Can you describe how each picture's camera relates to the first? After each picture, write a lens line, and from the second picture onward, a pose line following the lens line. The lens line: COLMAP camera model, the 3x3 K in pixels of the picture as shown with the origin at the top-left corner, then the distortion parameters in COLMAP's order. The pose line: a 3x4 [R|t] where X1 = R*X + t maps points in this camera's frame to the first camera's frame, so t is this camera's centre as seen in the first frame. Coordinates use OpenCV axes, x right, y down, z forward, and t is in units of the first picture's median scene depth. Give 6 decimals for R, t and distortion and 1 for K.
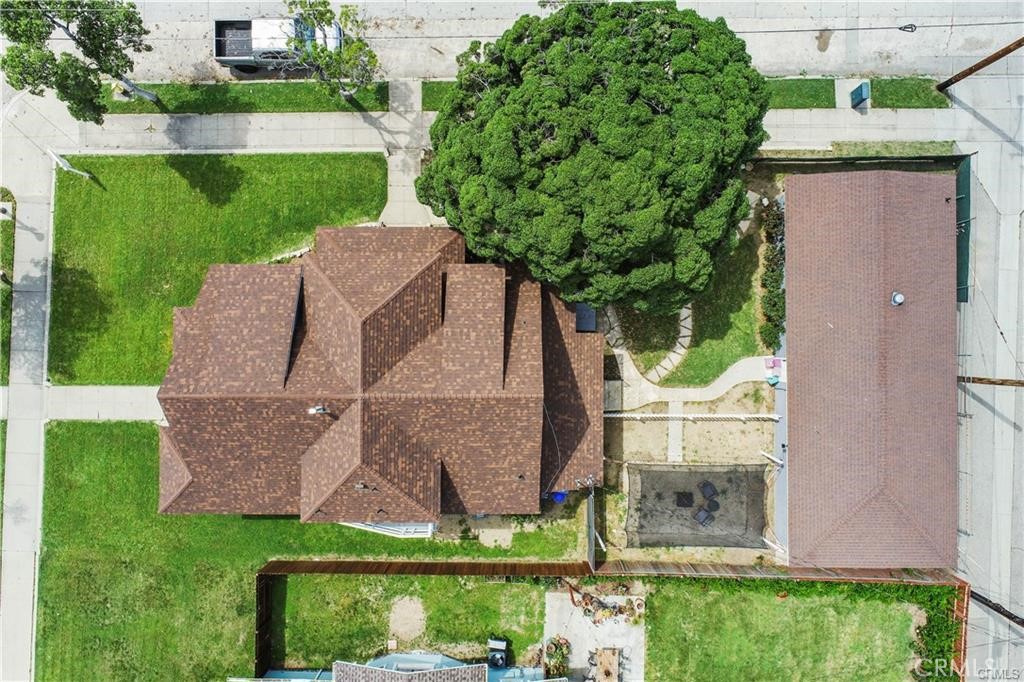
lens RADIAL K [[695.5, 0, 512.3], [0, 695.5, 351.4], [0, 0, 1]] dist [-0.007040, 0.001733]
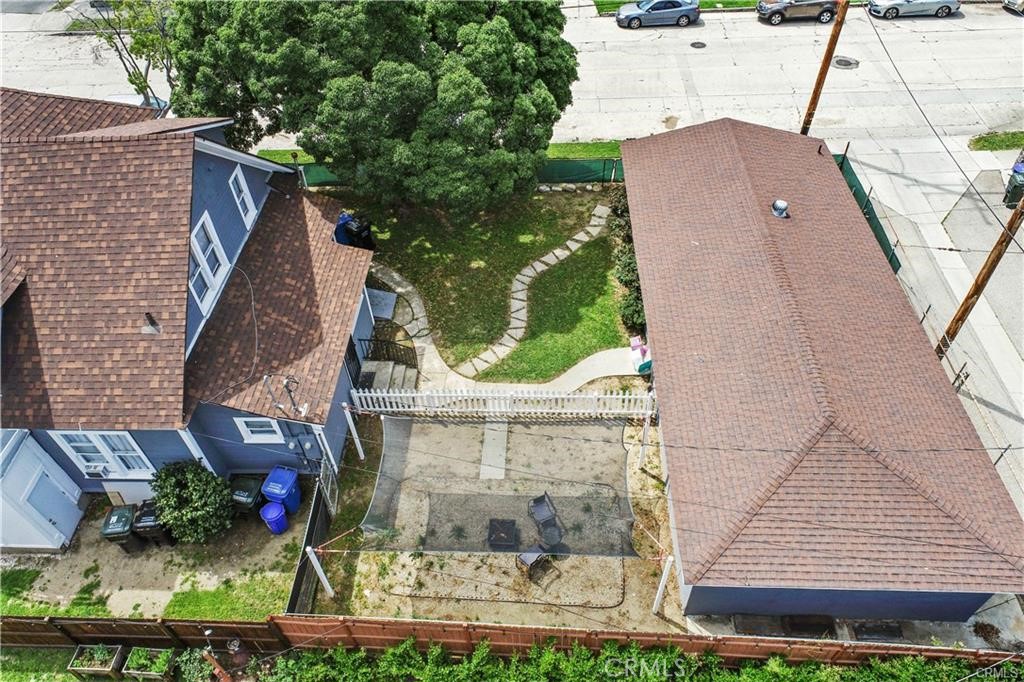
lens RADIAL K [[695.5, 0, 512.3], [0, 695.5, 351.4], [0, 0, 1]] dist [-0.007040, 0.001733]
pose [[0.998712, 0.009183, -0.049895, 0.279341], [-0.041042, 0.724356, -0.688203, 0.479893], [0.029823, 0.689365, 0.723800, 0.507264]]
